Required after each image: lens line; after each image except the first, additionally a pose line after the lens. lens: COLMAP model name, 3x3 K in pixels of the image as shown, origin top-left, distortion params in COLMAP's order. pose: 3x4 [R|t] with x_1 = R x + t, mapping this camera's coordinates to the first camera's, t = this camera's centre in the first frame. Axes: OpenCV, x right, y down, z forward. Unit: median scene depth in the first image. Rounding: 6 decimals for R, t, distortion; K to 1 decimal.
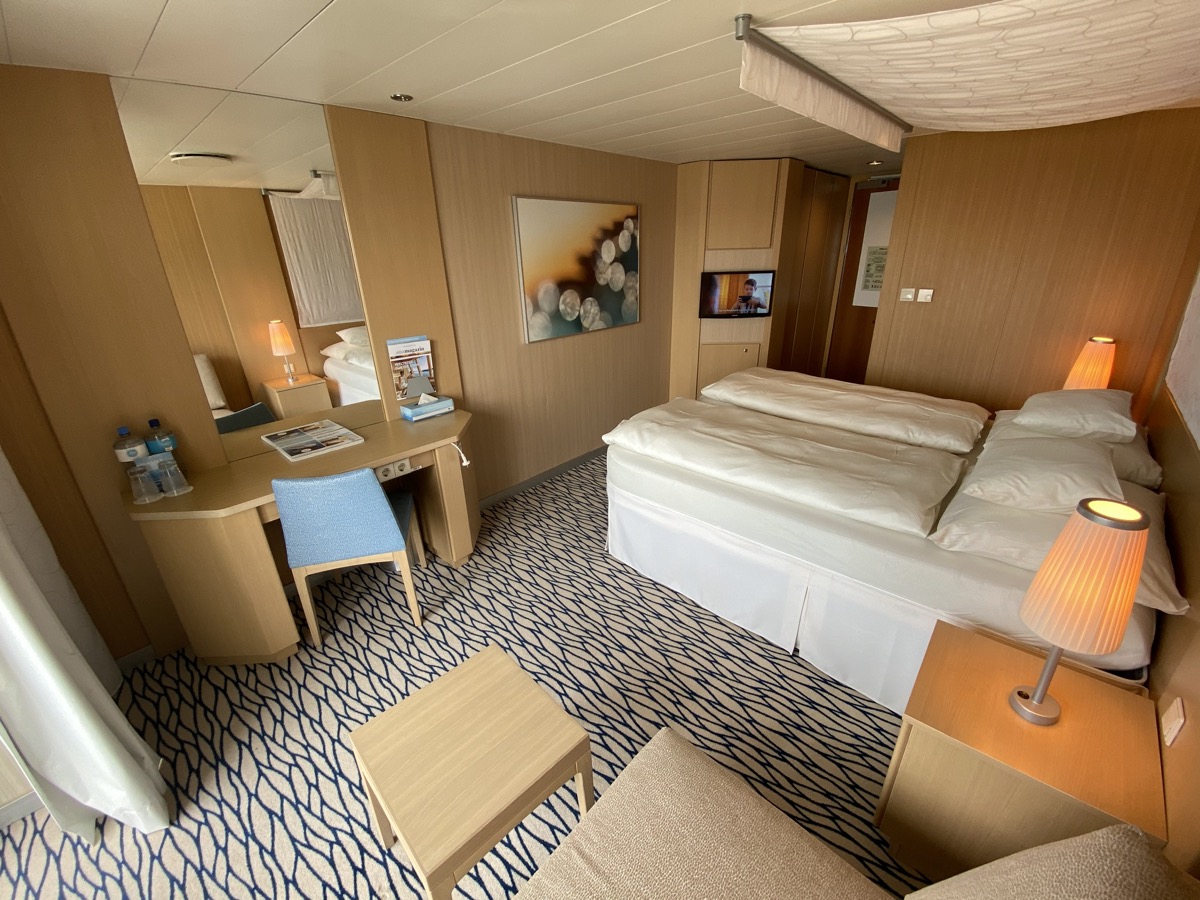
lens RADIAL K [[518.0, 0, 586.6], [0, 518.0, 442.6], [0, 0, 1]] dist [0.013217, -0.024080]
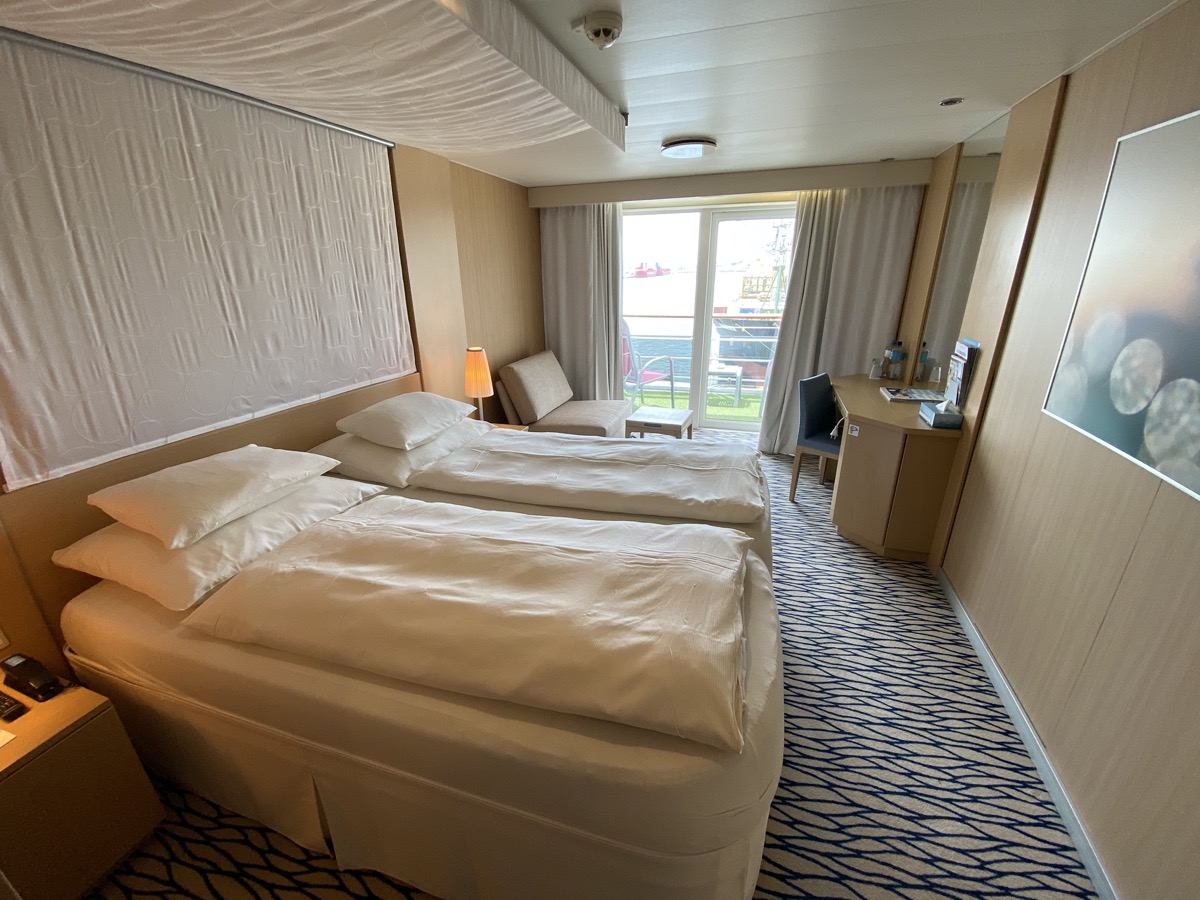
lens RADIAL K [[487.9, 0, 602.9], [0, 487.9, 453.7], [0, 0, 1]] dist [0.025062, -0.025362]
pose [[-0.895311, 0.190917, -0.402454, 0.502967], [-0.121057, 0.765203, 0.632305, -0.411711], [0.428676, 0.614829, -0.661983, 1.124123]]
